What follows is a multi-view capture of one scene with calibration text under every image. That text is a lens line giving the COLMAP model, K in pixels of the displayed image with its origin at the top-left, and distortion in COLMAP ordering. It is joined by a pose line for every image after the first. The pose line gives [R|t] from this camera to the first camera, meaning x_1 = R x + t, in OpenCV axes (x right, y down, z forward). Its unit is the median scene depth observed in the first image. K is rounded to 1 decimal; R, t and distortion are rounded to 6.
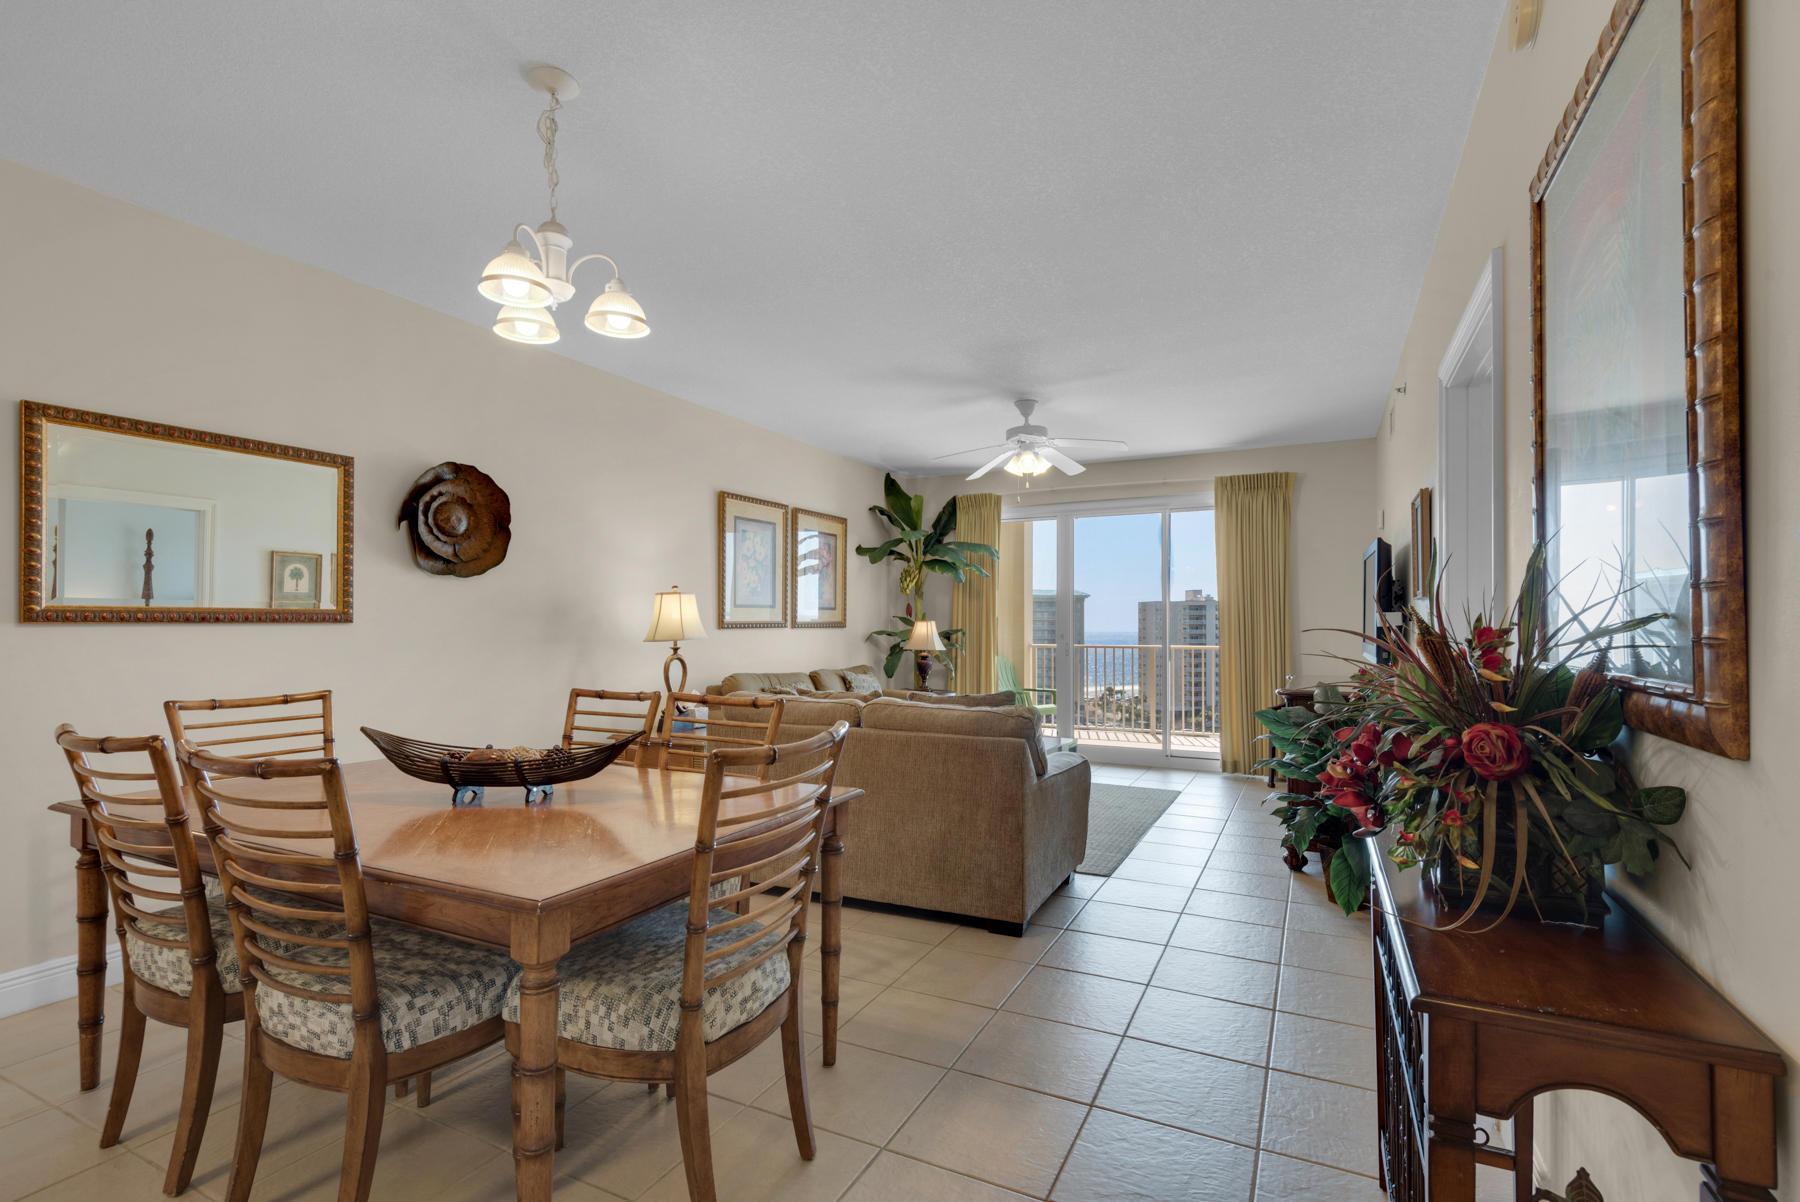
lens RADIAL K [[822.0, 0, 899.9], [0, 822.0, 615.2], [0, 0, 1]] dist [0.037517, -0.017940]
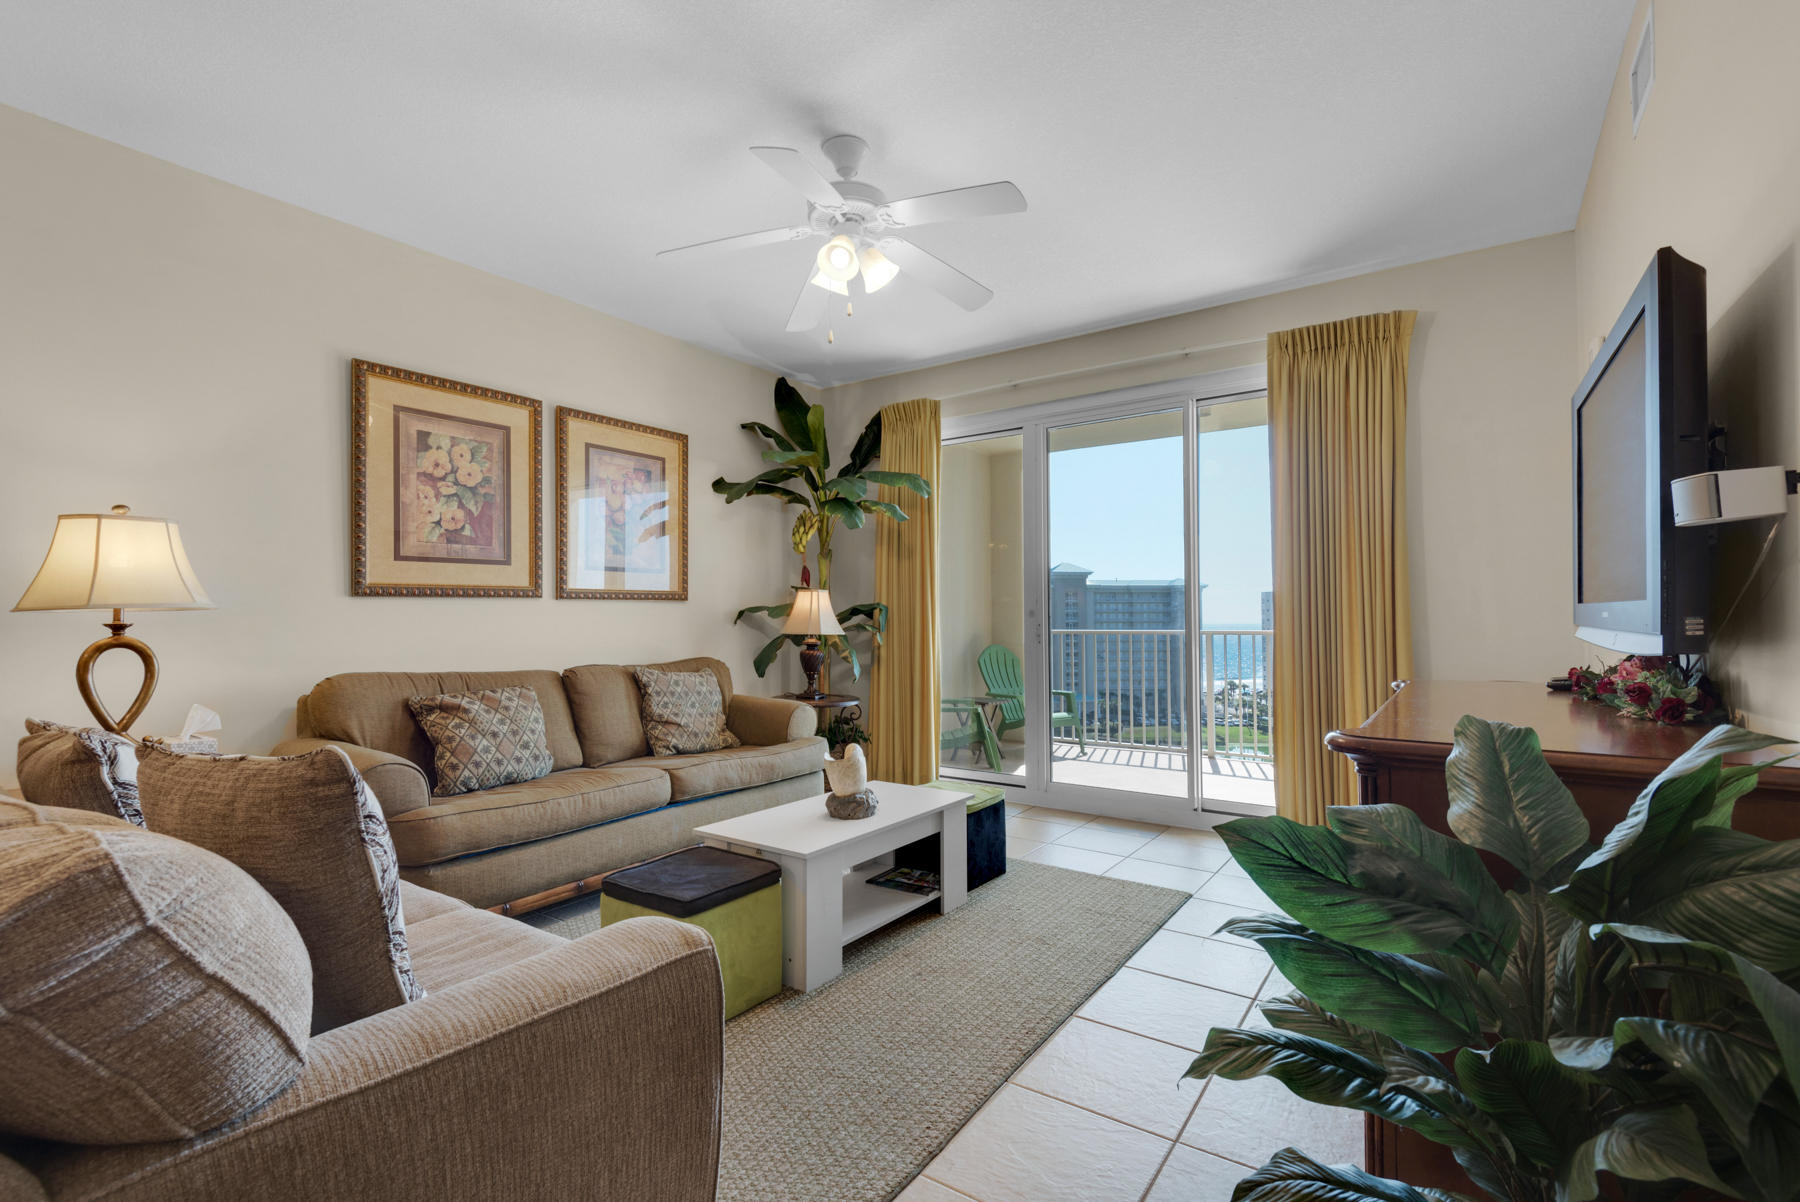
lens RADIAL K [[806.1, 0, 900.1], [0, 806.1, 607.0], [0, 0, 1]] dist [0.034233, -0.033107]
pose [[0.990327, -0.007135, -0.138573, 0.200411], [0.007001, 0.999974, -0.001450, 0.023147], [0.138579, 0.000466, 0.990351, 0.396641]]
